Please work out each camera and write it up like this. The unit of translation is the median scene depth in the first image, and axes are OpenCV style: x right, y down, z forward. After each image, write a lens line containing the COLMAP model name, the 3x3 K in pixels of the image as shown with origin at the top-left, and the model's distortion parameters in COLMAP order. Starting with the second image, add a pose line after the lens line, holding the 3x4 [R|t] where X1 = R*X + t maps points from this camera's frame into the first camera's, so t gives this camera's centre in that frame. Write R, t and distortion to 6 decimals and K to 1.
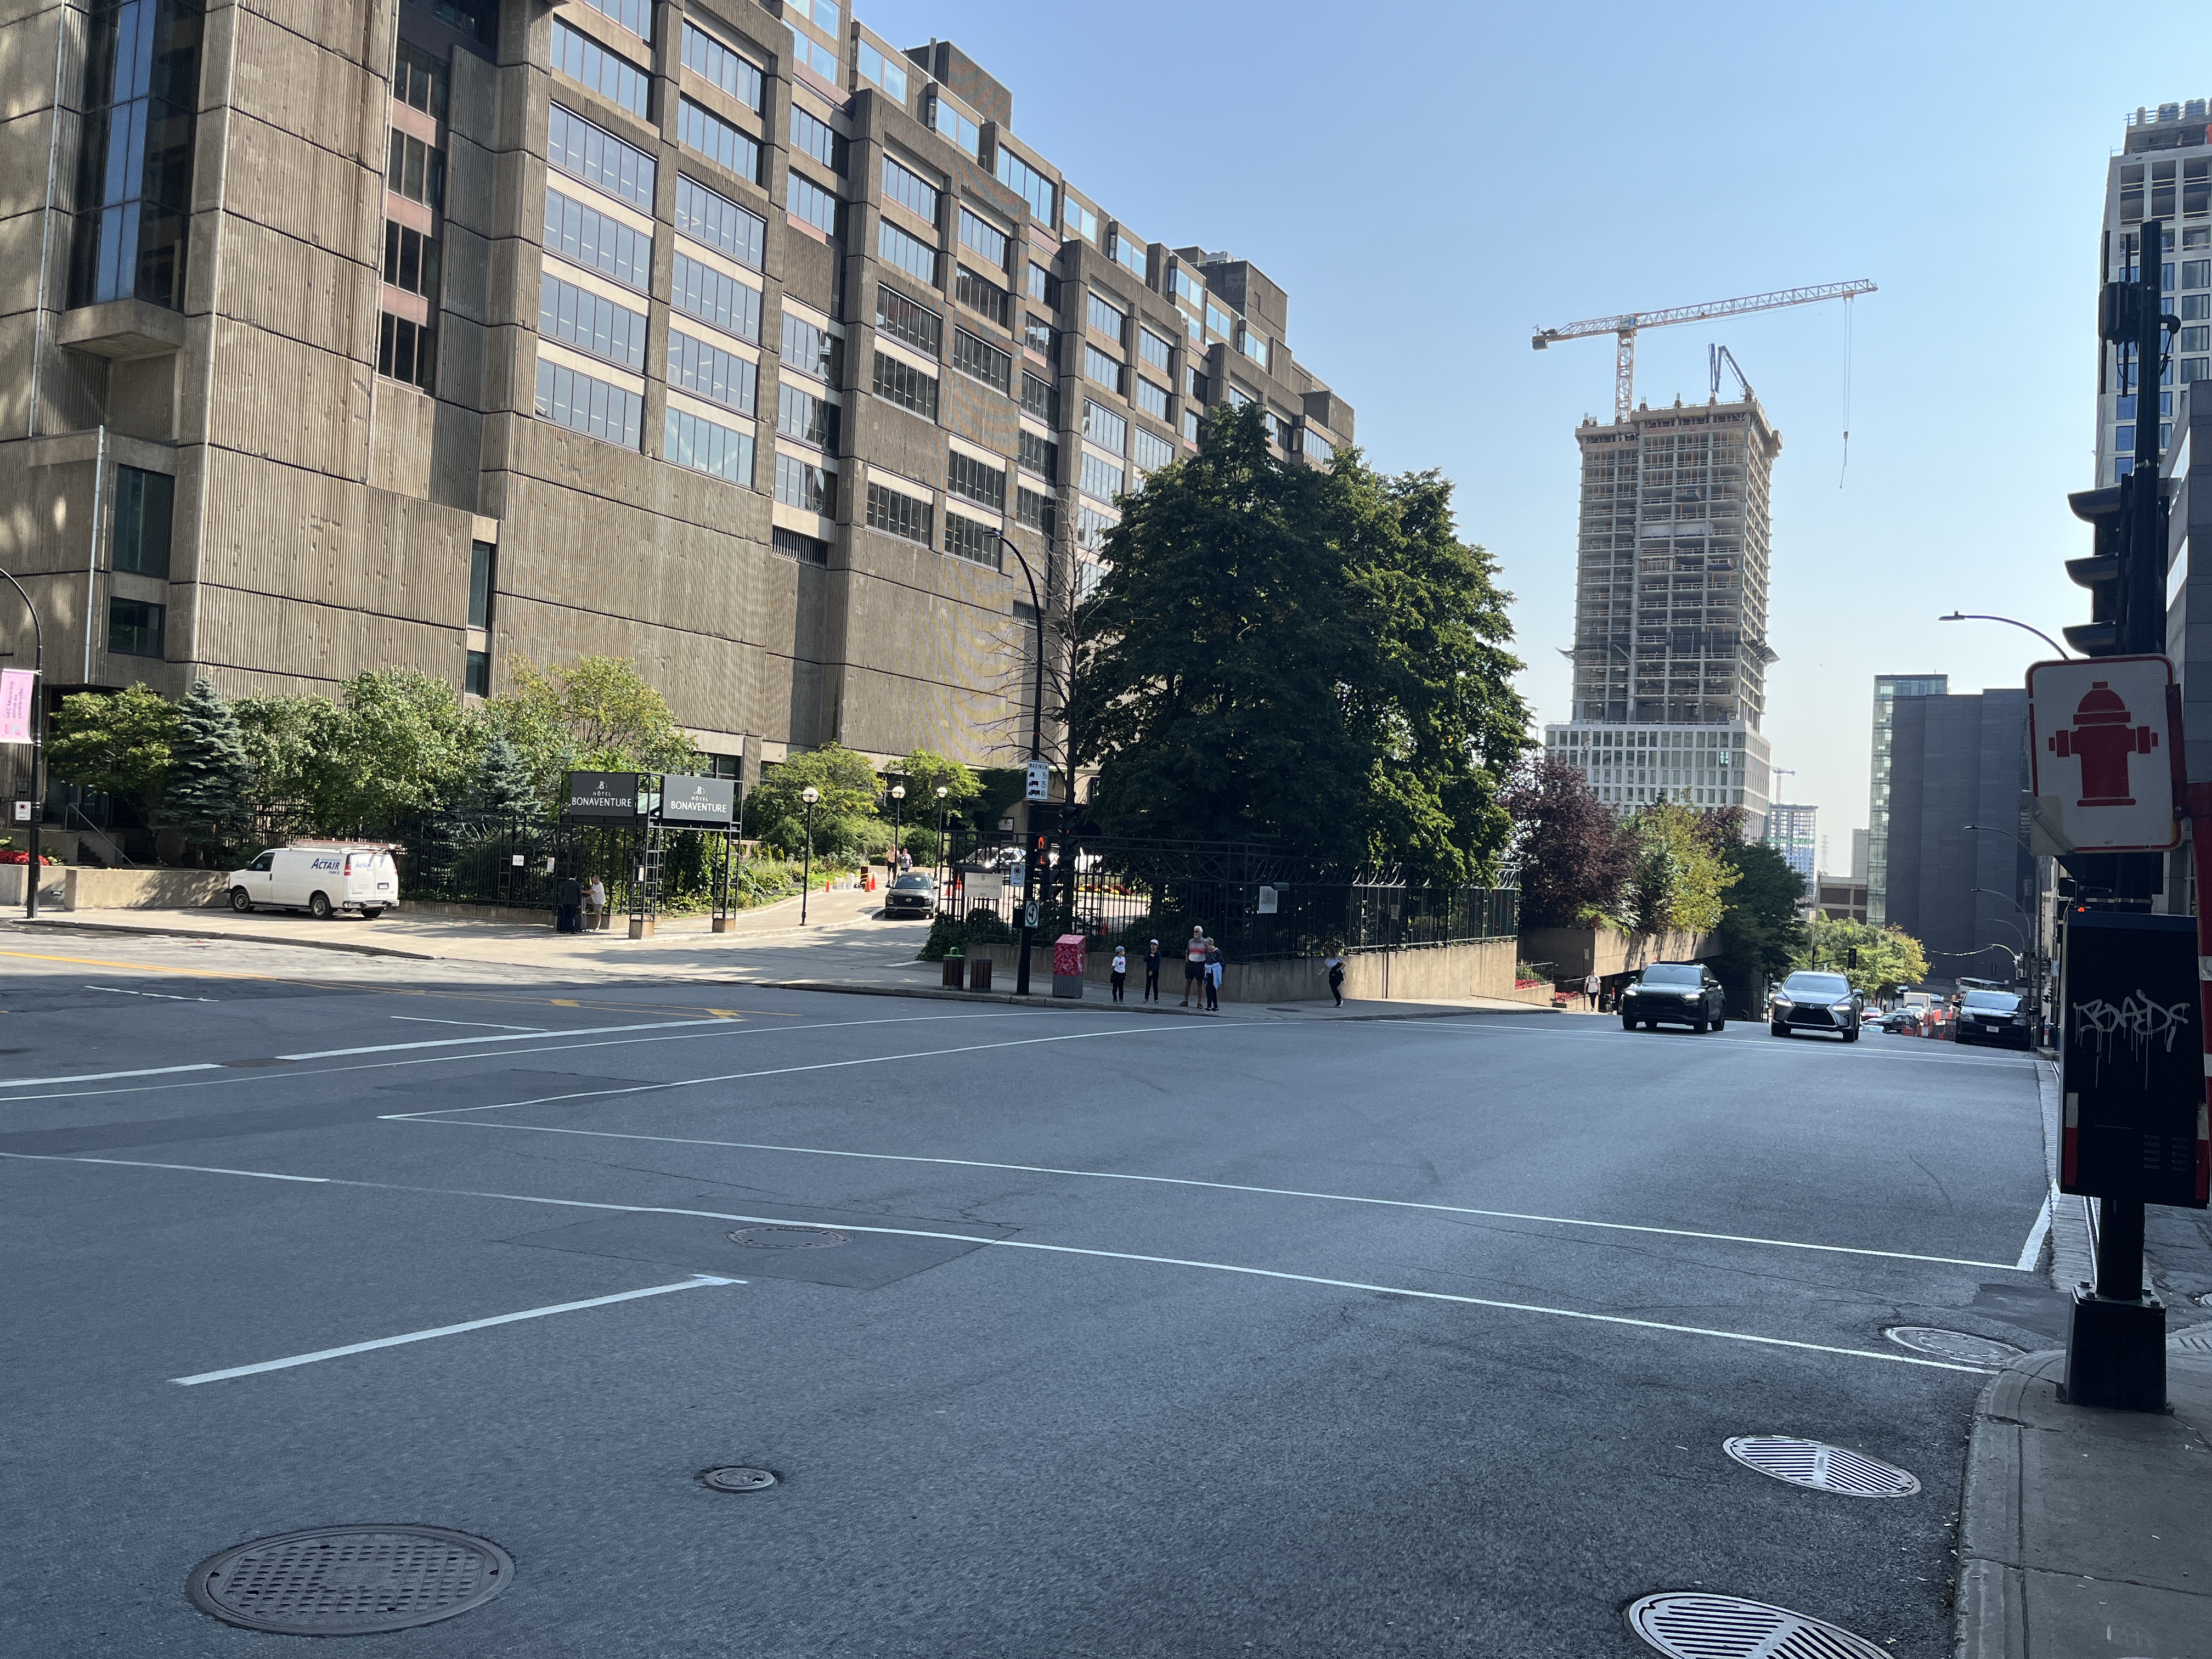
lens RADIAL K [[1710.1, 0, 1107.1], [0, 1710.1, 799.1], [0, 0, 1]] dist [0.005655, 0.004092]
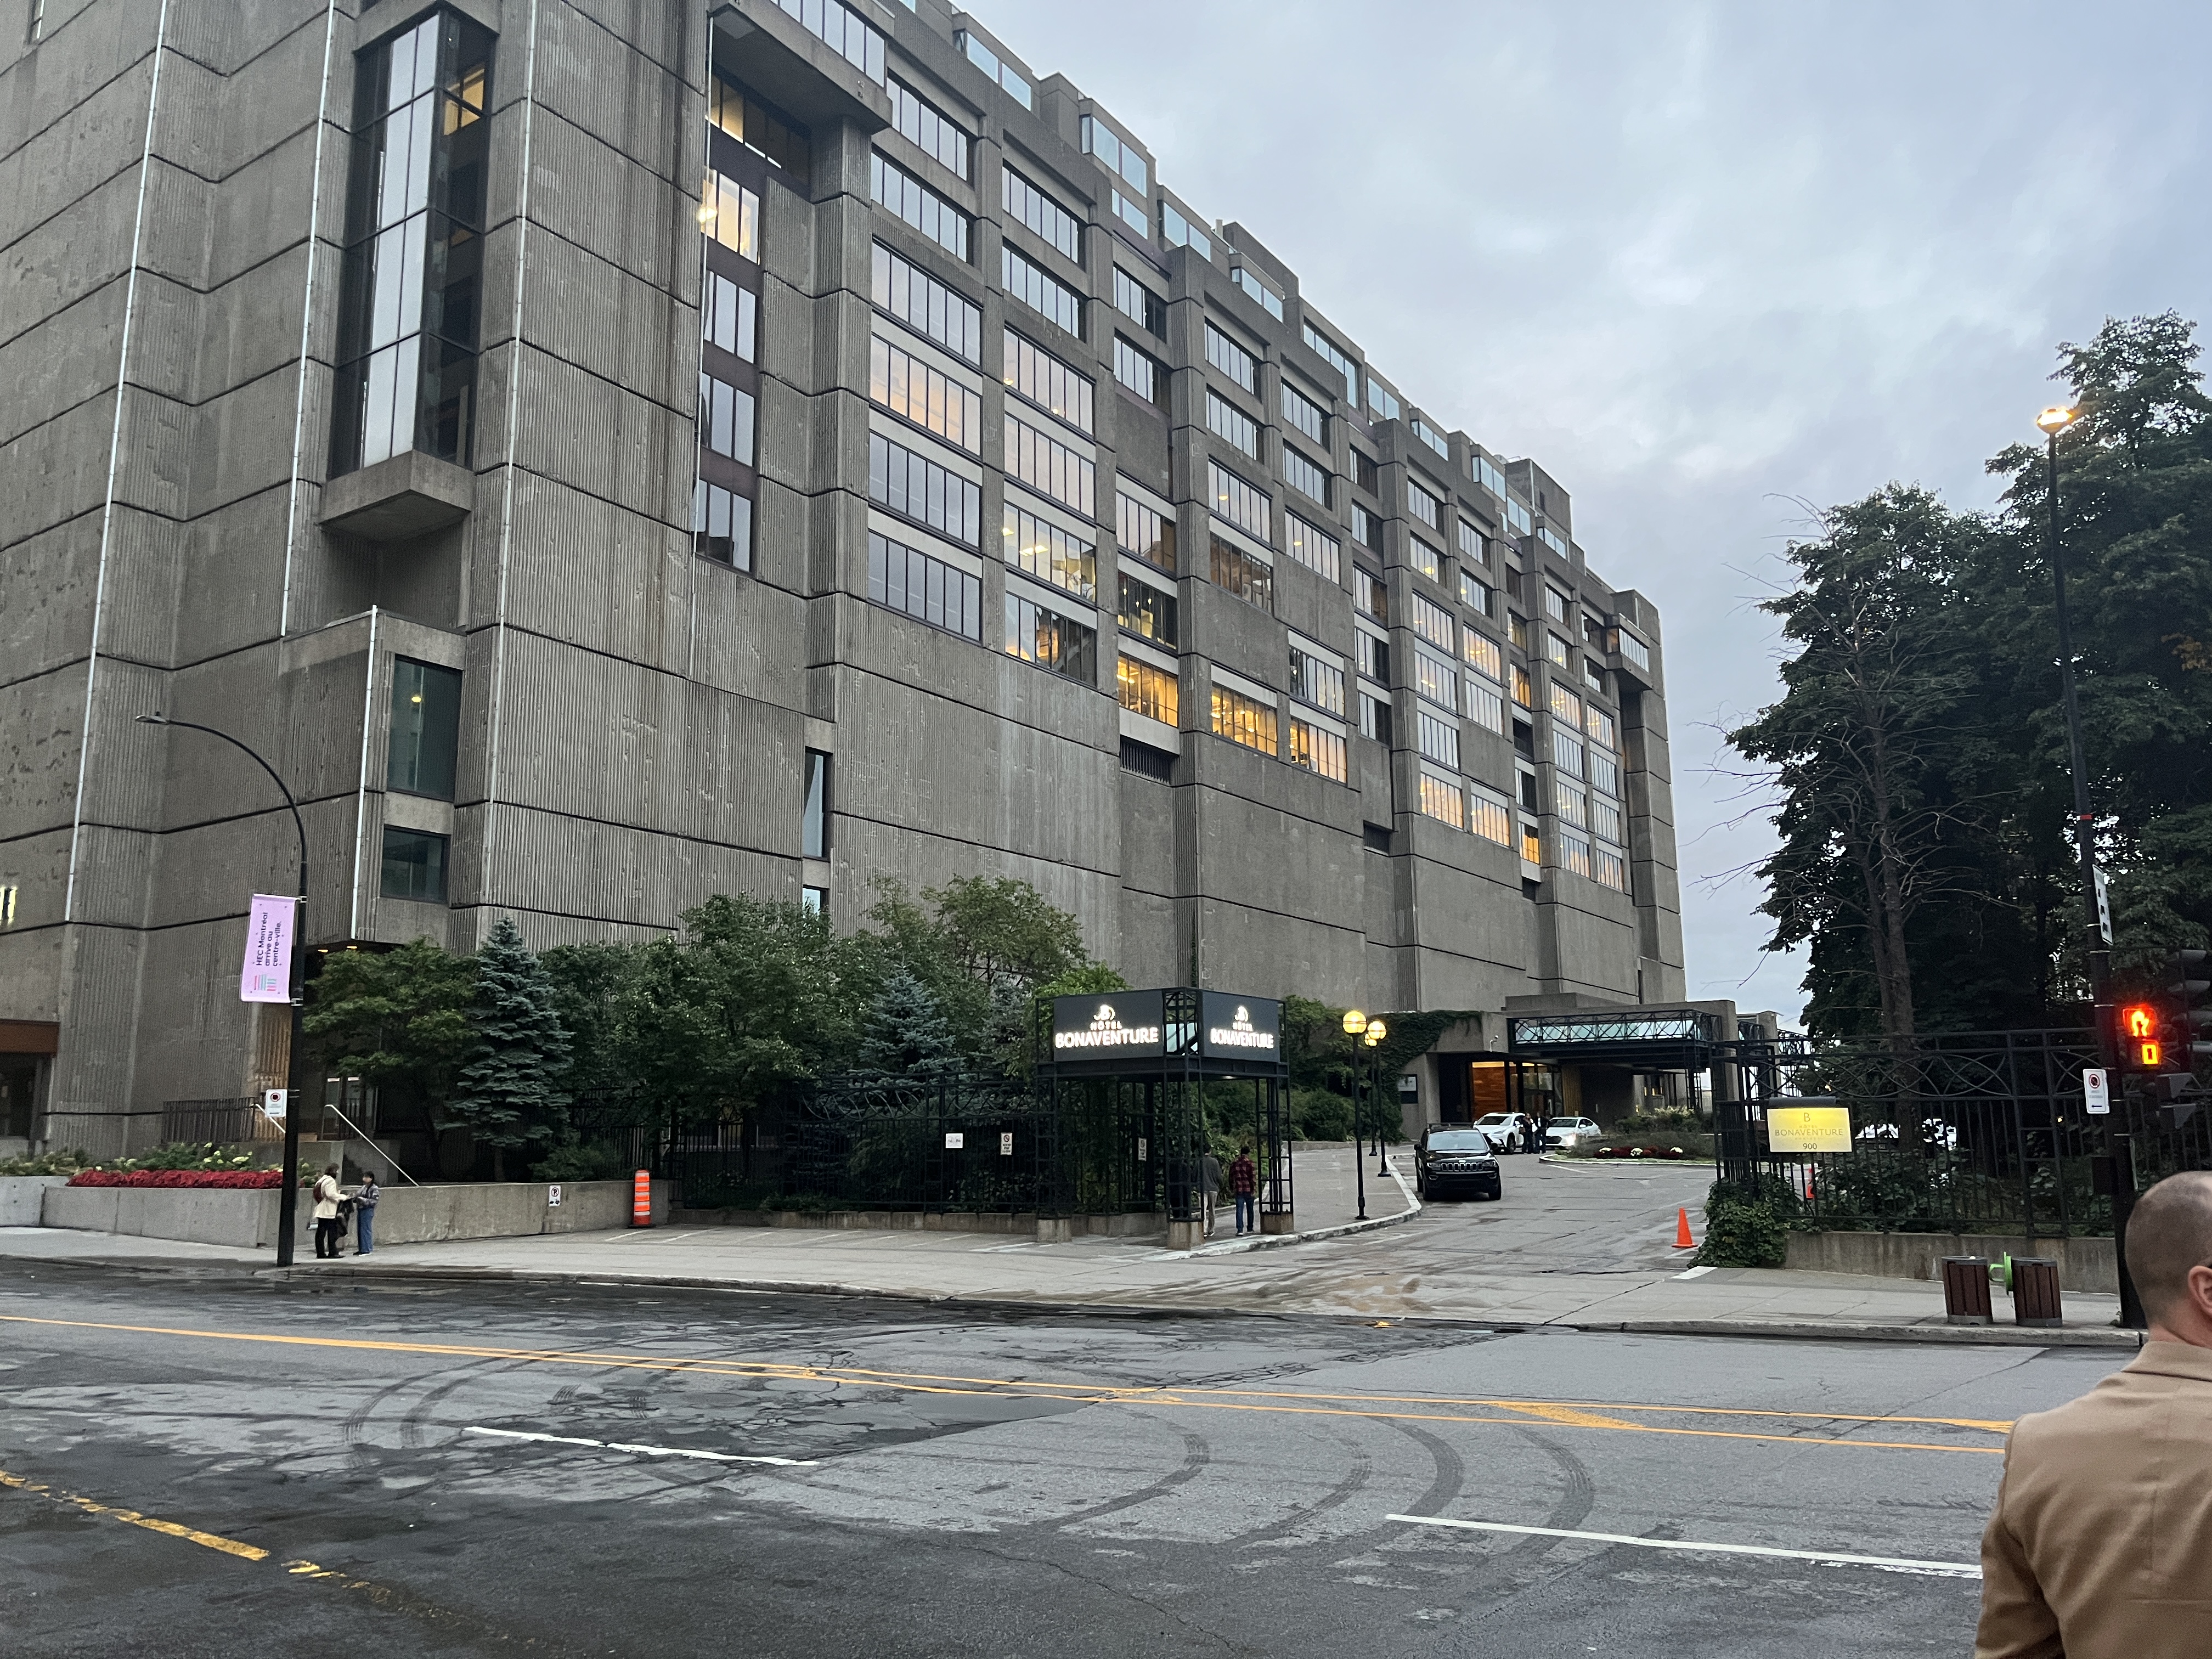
lens RADIAL K [[1685.2, 0, 1106.0], [0, 1685.2, 829.5], [0, 0, 1]] dist [-0.002606, 0.142555]
pose [[0.993584, -0.072239, -0.087024, -0.185079], [0.058313, 0.986487, -0.153111, 0.016722], [0.096908, 0.147054, 0.984370, 0.273480]]
